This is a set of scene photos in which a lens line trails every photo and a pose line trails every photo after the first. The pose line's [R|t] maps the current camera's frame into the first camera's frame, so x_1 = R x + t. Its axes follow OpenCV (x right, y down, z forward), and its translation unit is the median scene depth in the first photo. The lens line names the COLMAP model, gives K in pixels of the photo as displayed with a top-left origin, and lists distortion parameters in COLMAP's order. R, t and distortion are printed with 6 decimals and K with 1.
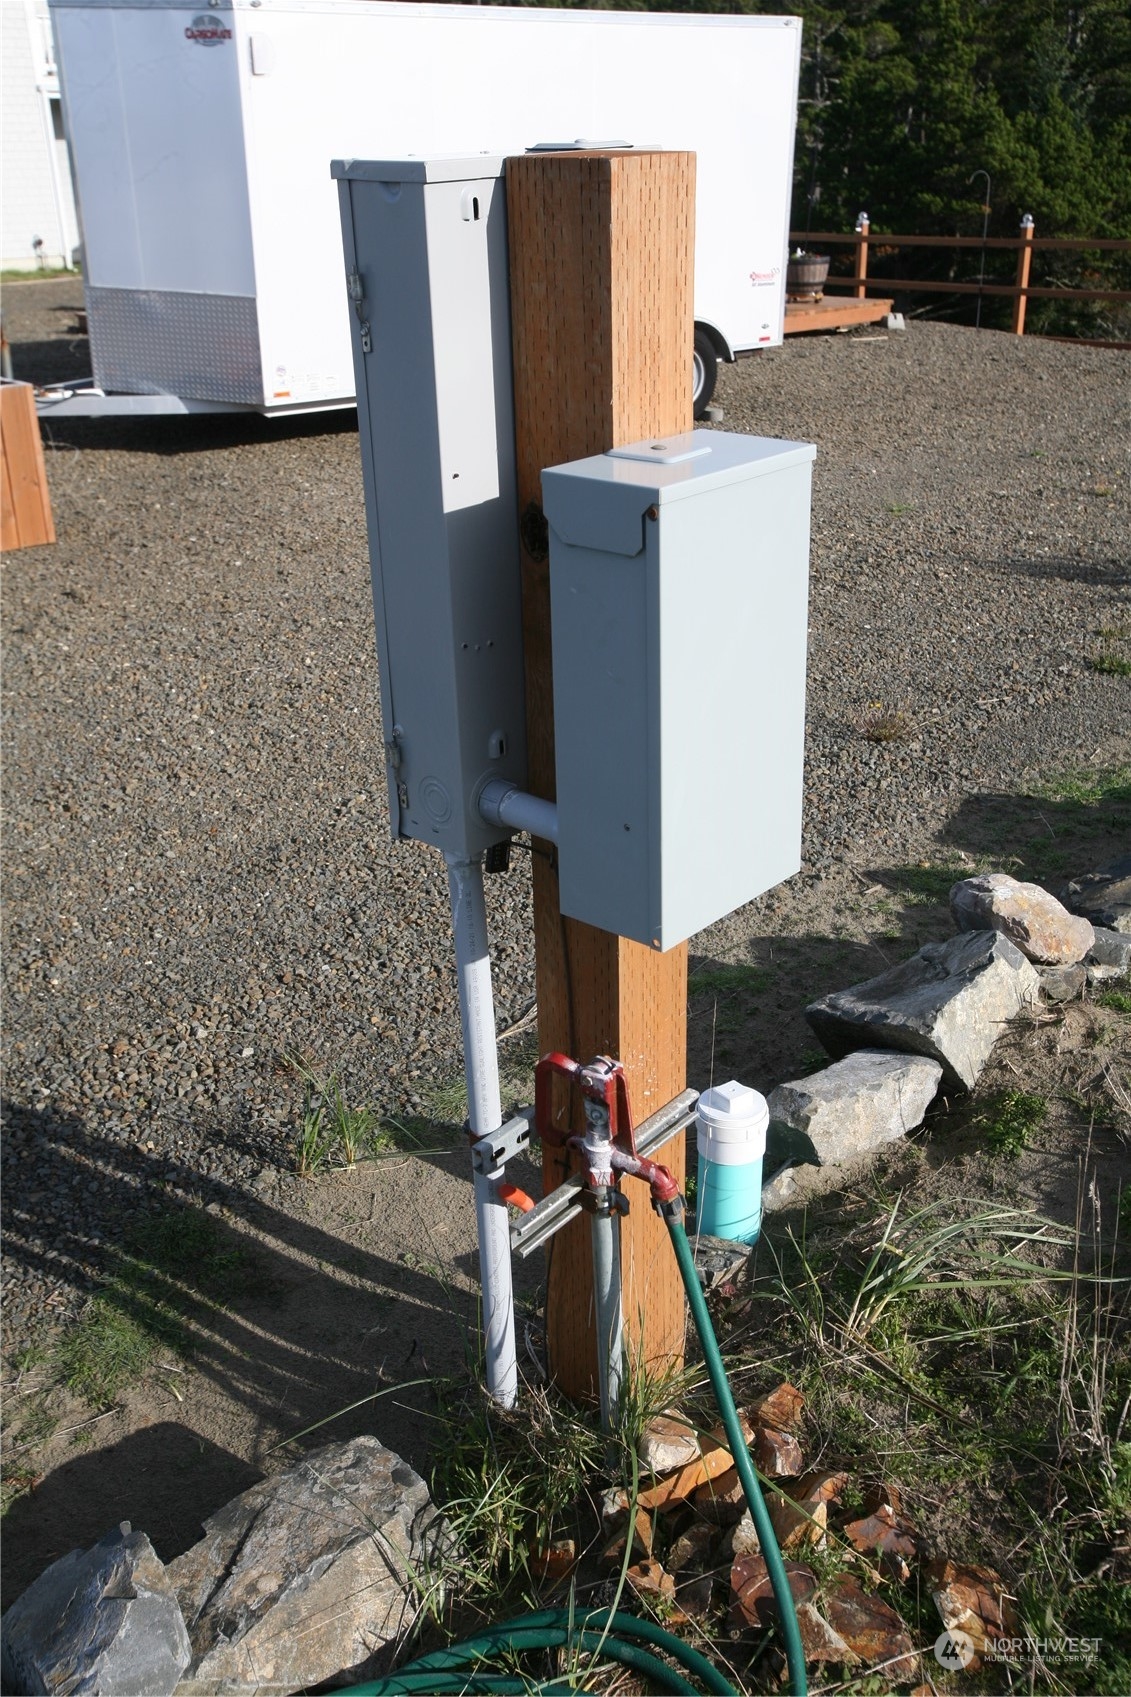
lens RADIAL K [[1644.3, 0, 565.5], [0, 1644.3, 848.5], [0, 0, 1]] dist [-0.006497, 0.166753]
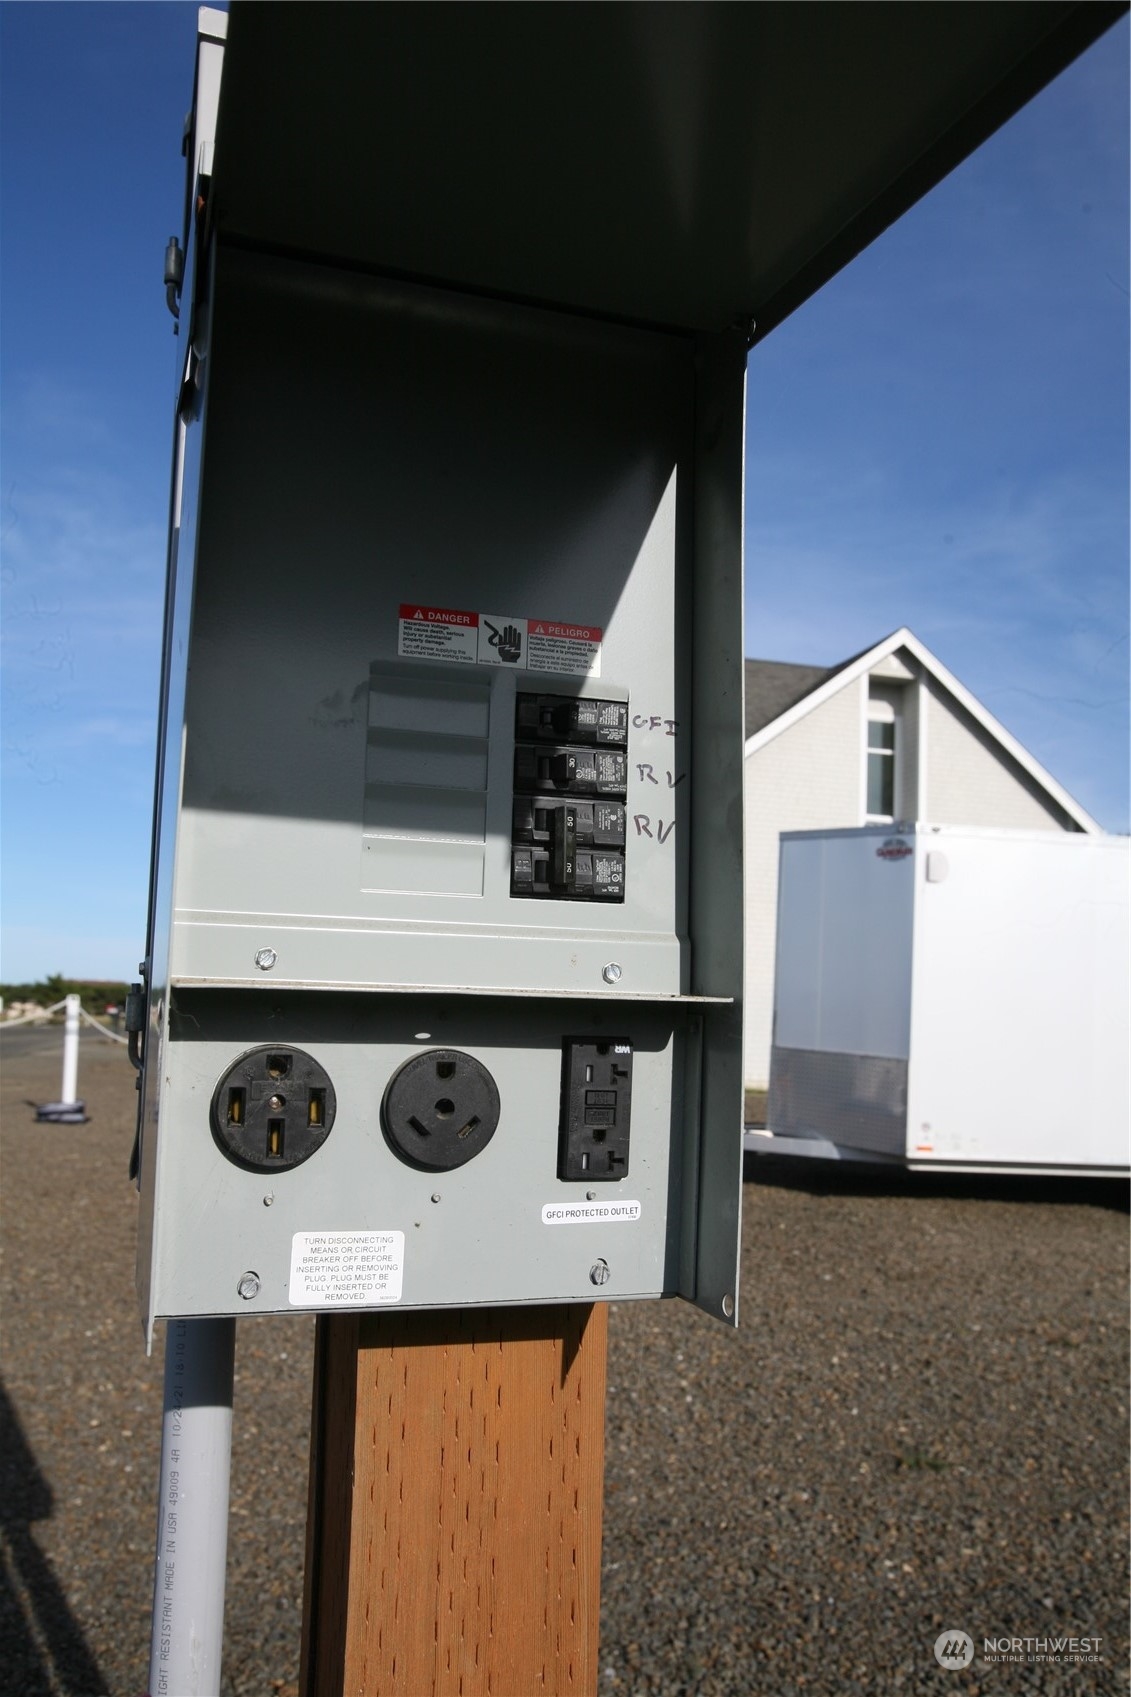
lens RADIAL K [[1352.8, 0, 565.5], [0, 1352.8, 848.5], [0, 0, 1]] dist [0.005674, 0.009373]
pose [[0.870686, -0.000003, -0.491839, 0.061663], [-0.257402, 0.852118, -0.455675, 0.018990], [0.419106, 0.523351, 0.741926, 0.167420]]
